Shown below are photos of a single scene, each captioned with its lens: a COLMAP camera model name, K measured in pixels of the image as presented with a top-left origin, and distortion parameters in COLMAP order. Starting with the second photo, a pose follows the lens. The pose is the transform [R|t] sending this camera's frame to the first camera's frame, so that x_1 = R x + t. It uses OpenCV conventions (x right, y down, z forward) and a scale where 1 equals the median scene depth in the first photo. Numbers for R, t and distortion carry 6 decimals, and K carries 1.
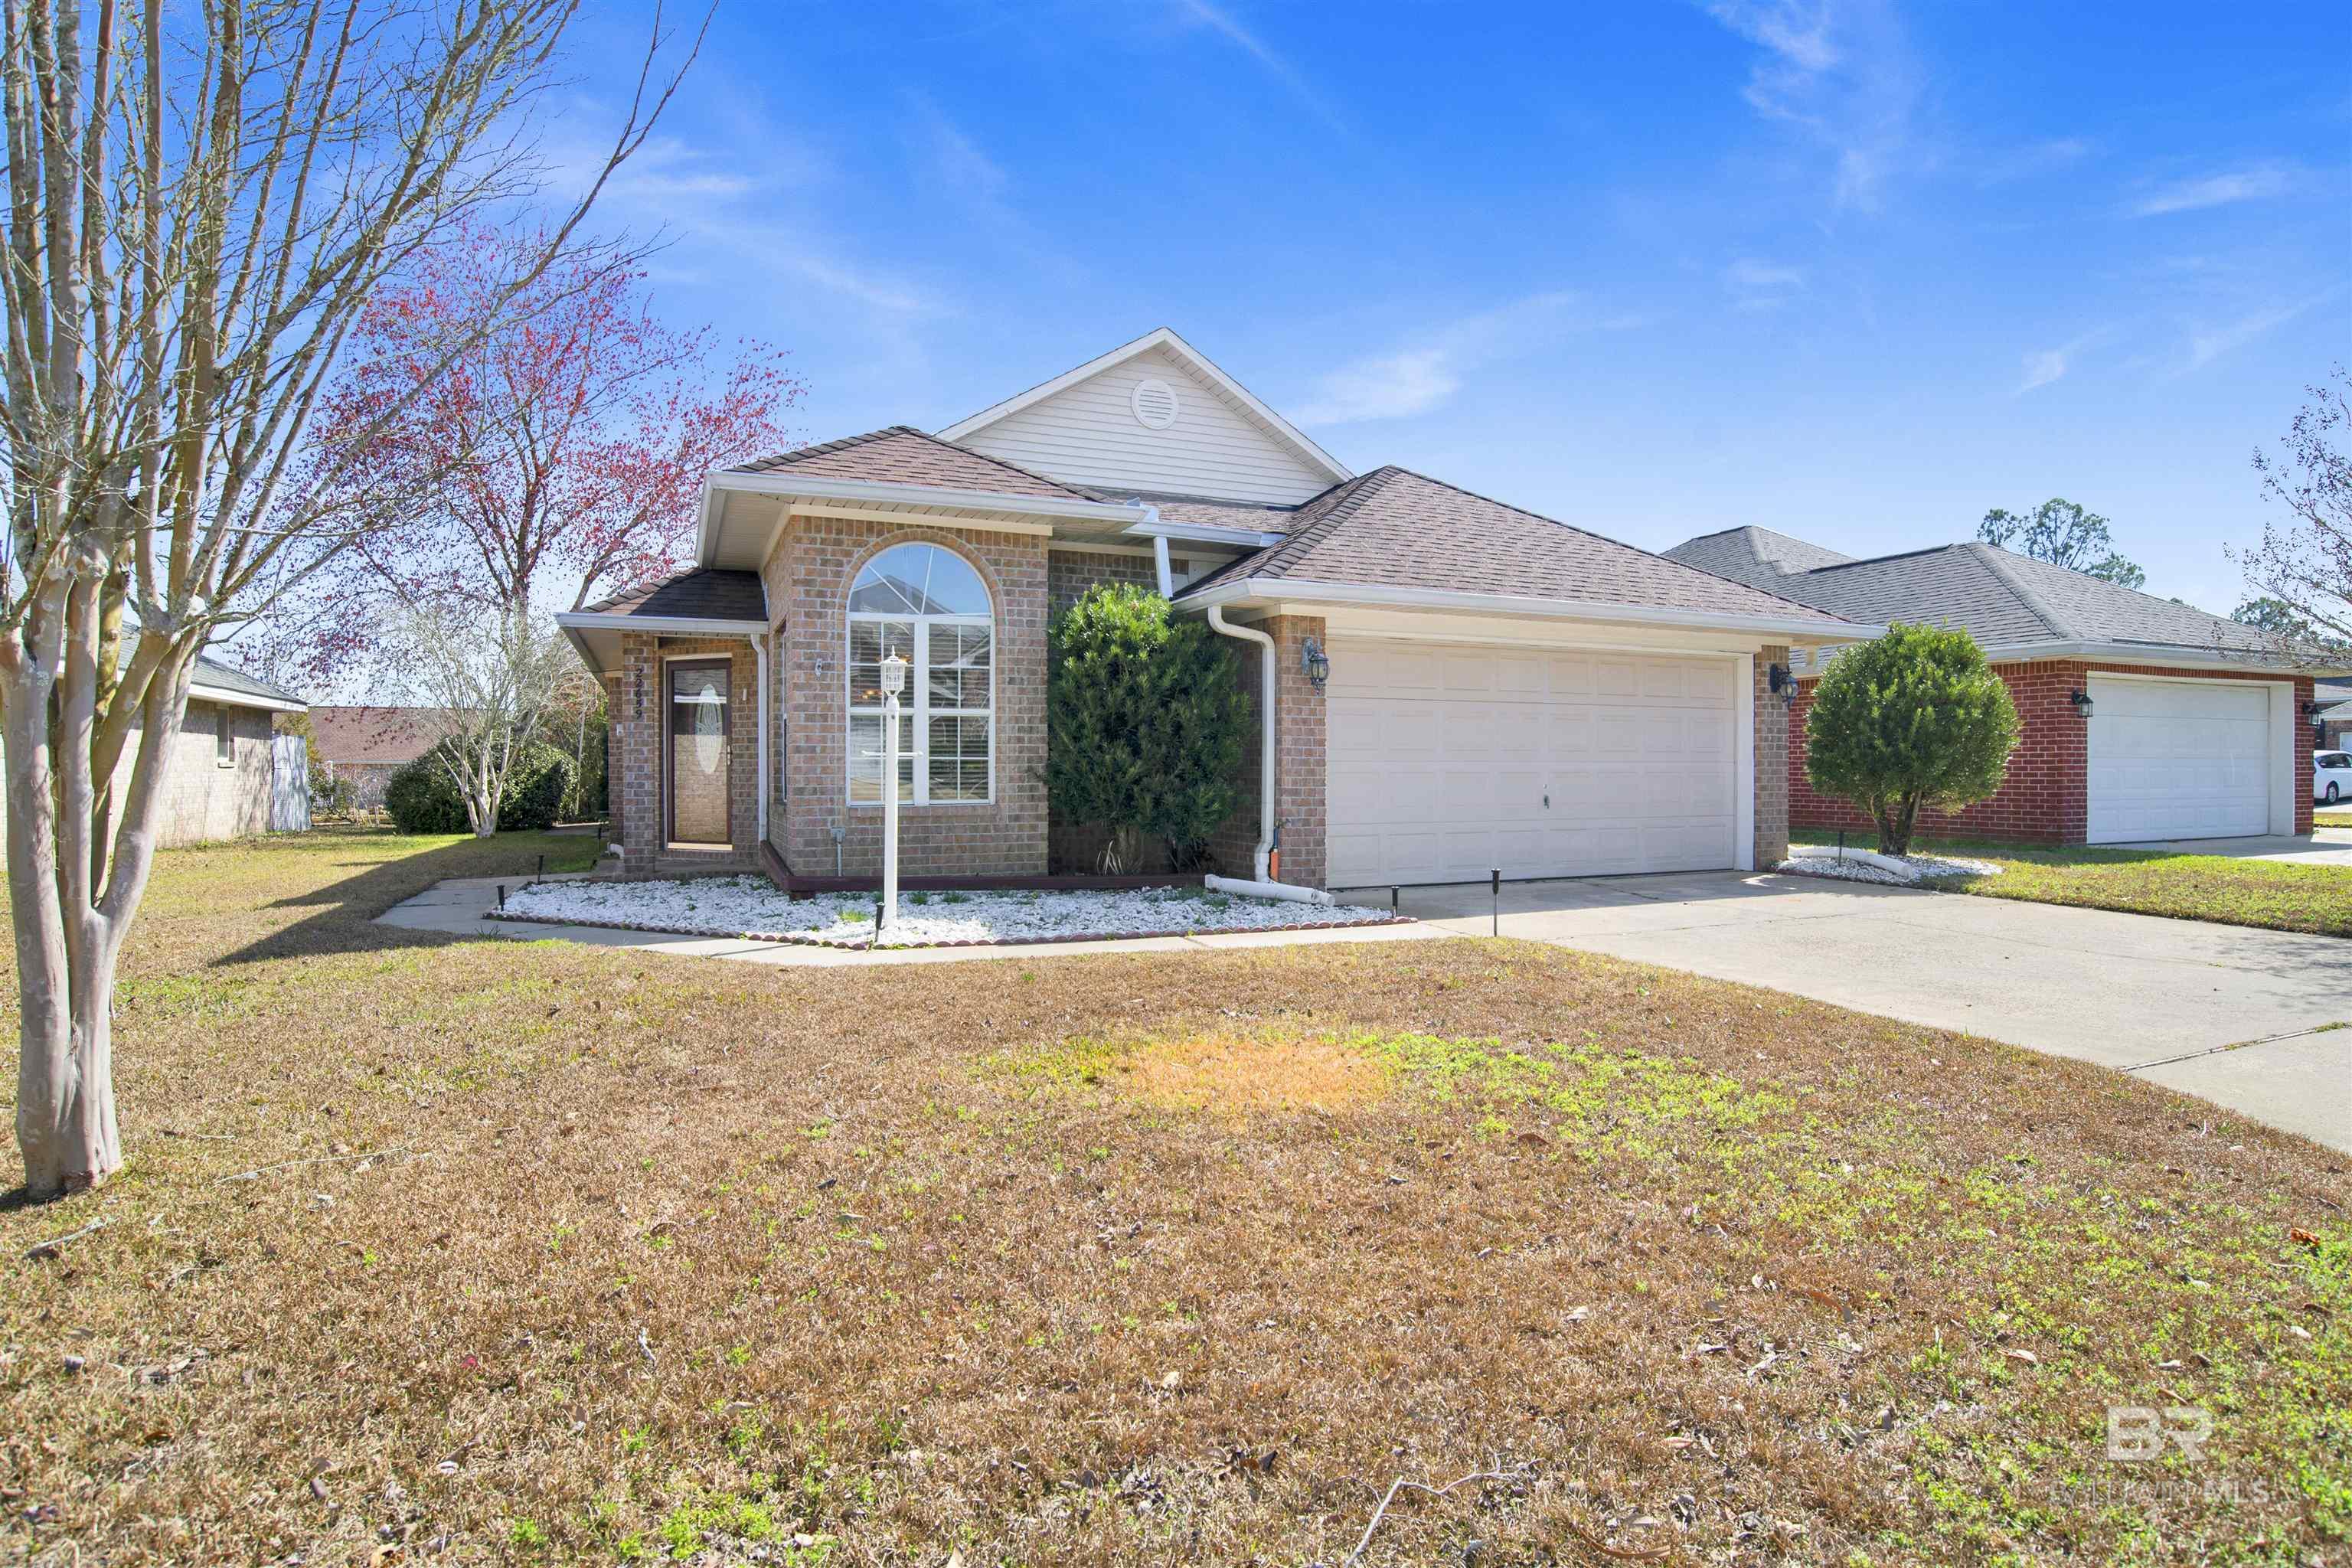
lens RADIAL K [[1249.6, 0, 1175.6], [0, 1249.6, 779.1], [0, 0, 1]] dist [-0.048727, 0.014490]
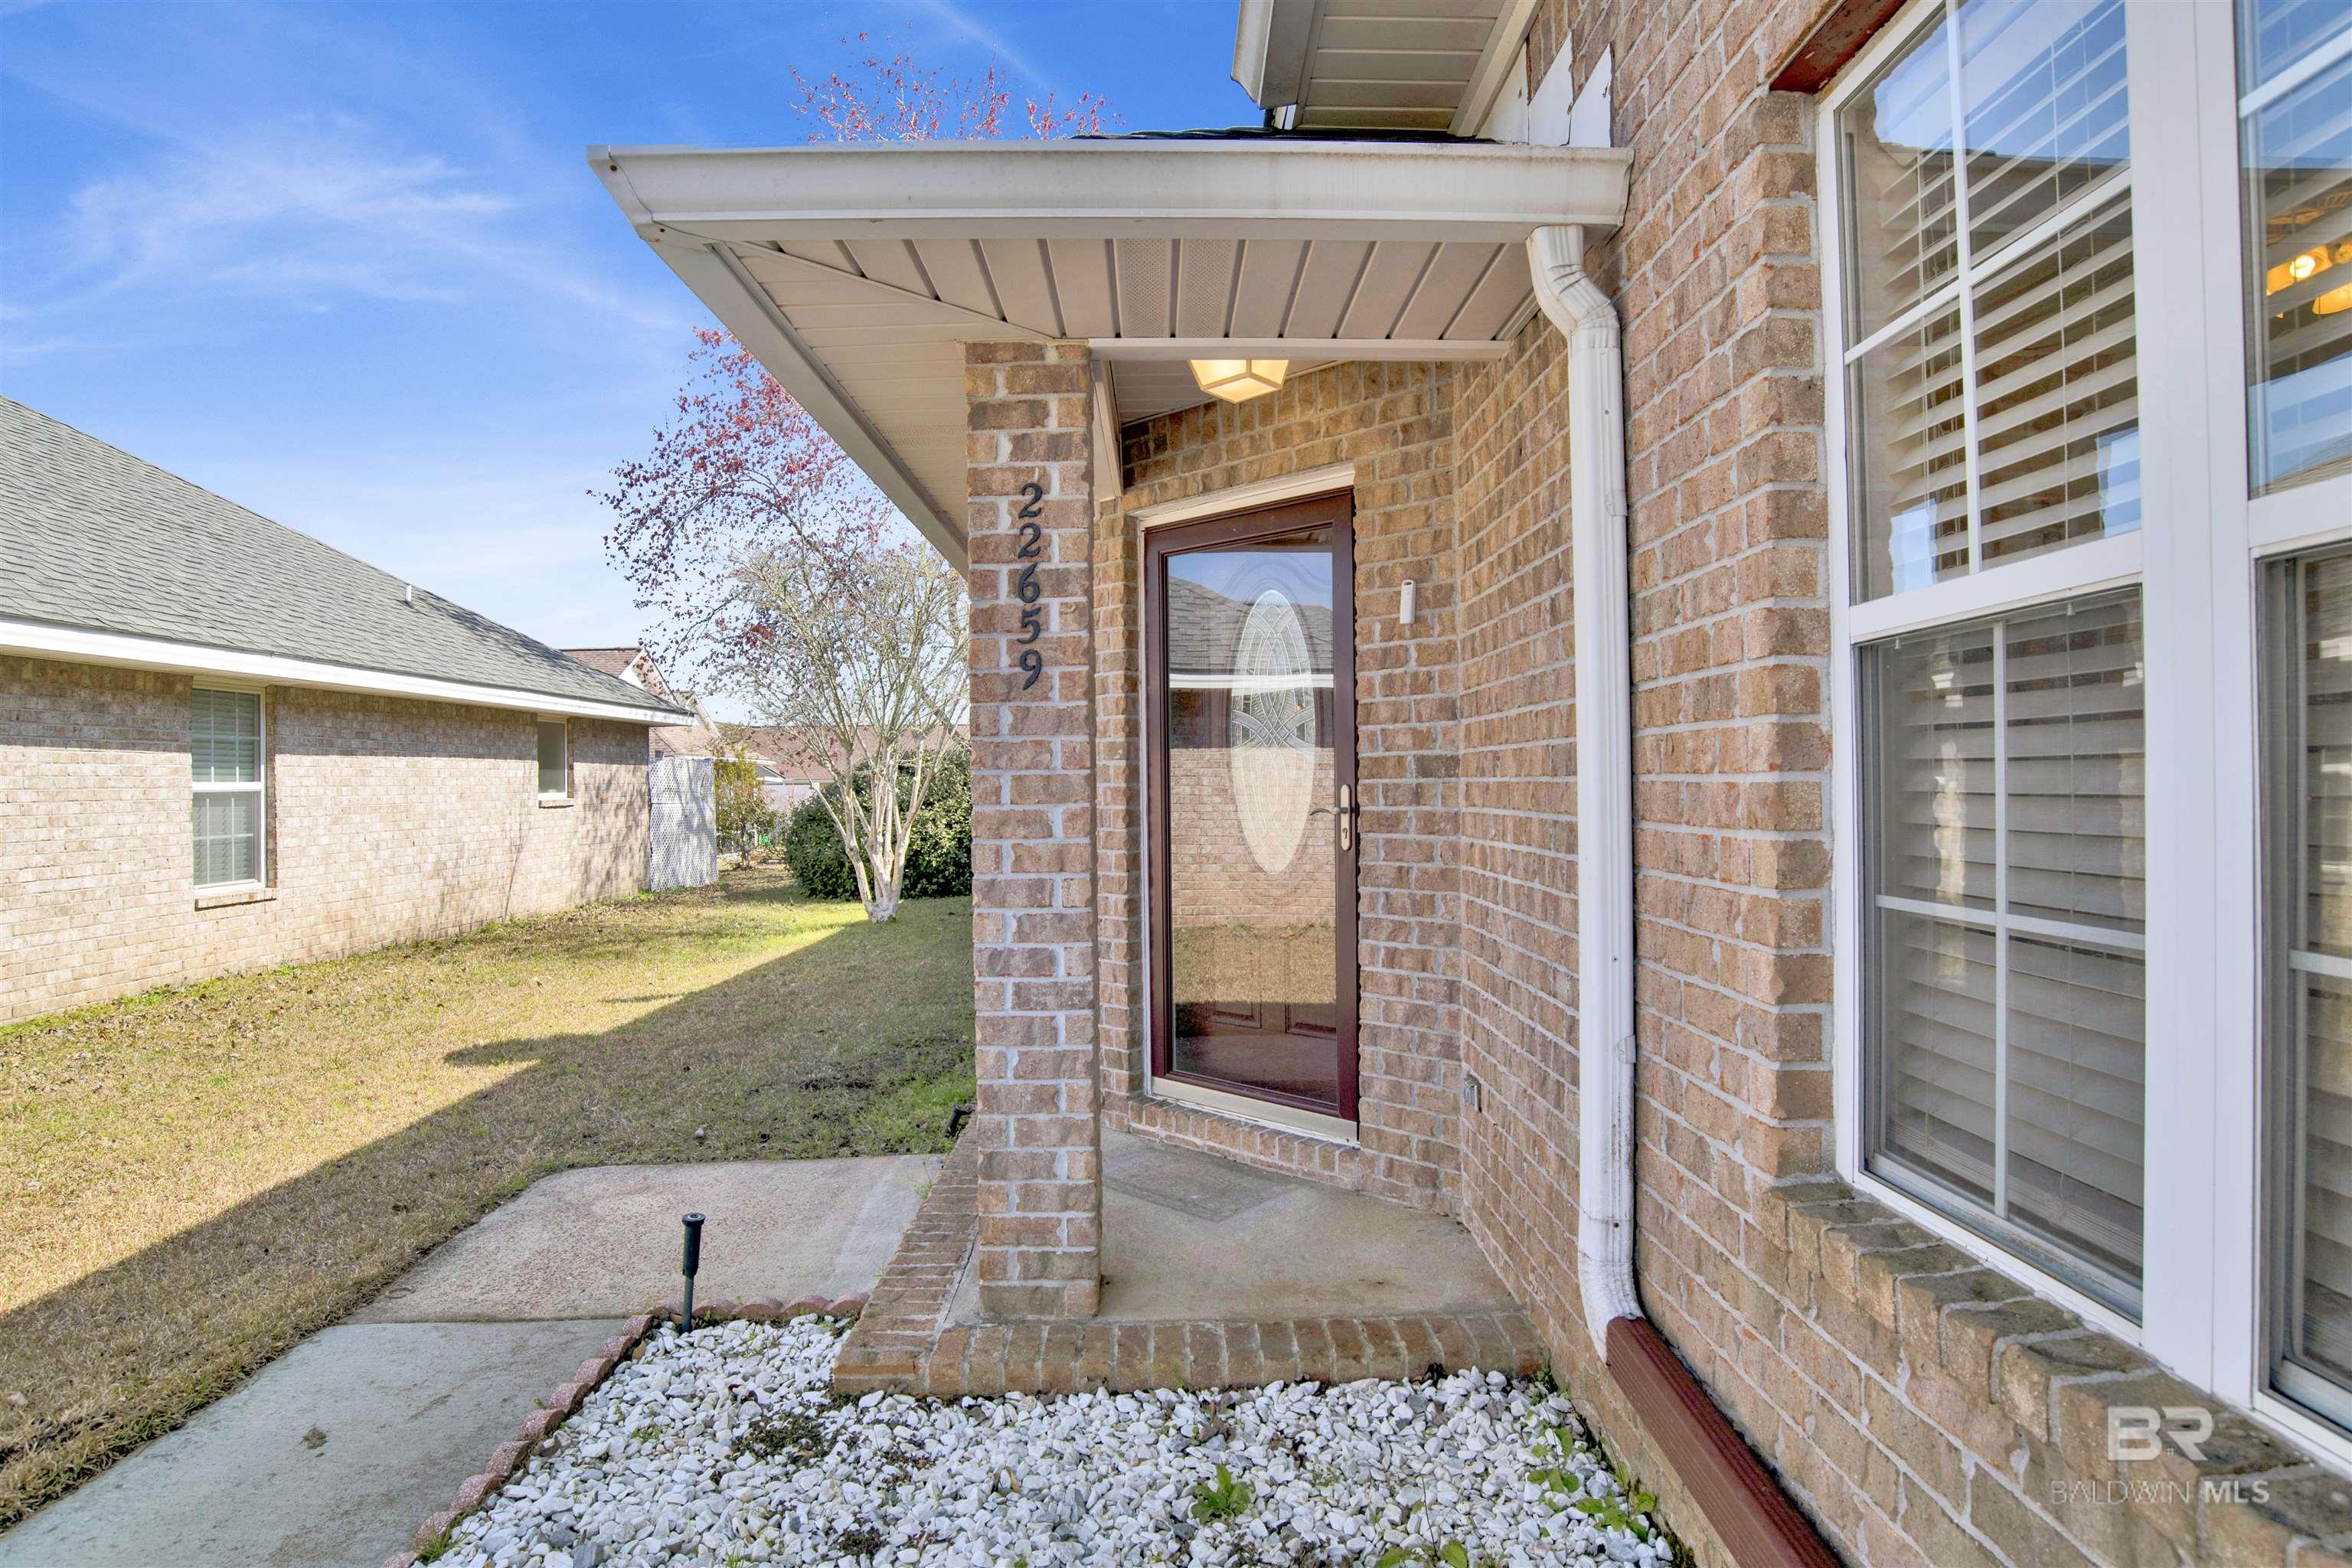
lens RADIAL K [[1217.2, 0, 1171.3], [0, 1217.2, 781.3], [0, 0, 1]] dist [-0.076408, 0.024500]
pose [[0.926926, -0.007629, -0.375166, -0.361638], [0.006209, 0.999968, -0.004995, -0.032992], [0.375192, 0.002301, 0.926944, 0.896112]]
